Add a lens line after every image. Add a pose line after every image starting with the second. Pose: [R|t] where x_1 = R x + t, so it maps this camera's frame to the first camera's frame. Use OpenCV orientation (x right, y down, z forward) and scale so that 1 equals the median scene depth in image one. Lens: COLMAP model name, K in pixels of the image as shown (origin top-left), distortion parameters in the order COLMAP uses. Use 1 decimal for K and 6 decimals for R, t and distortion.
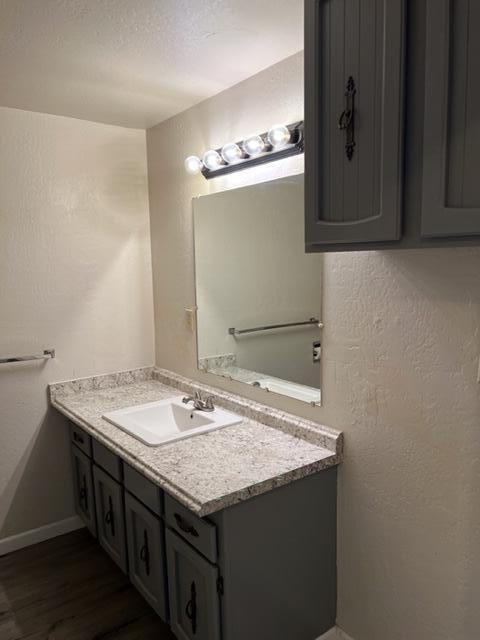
lens RADIAL K [[481.1, 0, 240.0], [0, 481.1, 320.0], [0, 0, 1]] dist [0.048412, -0.045724]
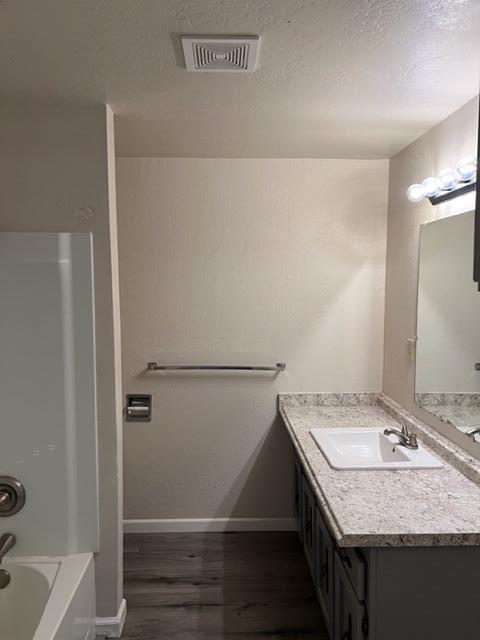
lens RADIAL K [[481.1, 0, 240.0], [0, 481.1, 320.0], [0, 0, 1]] dist [0.048412, -0.045724]
pose [[0.825196, 0.070794, -0.560393, 0.172741], [-0.090953, 0.995822, -0.008129, -0.024430], [0.557476, 0.057678, 0.828187, 0.006756]]
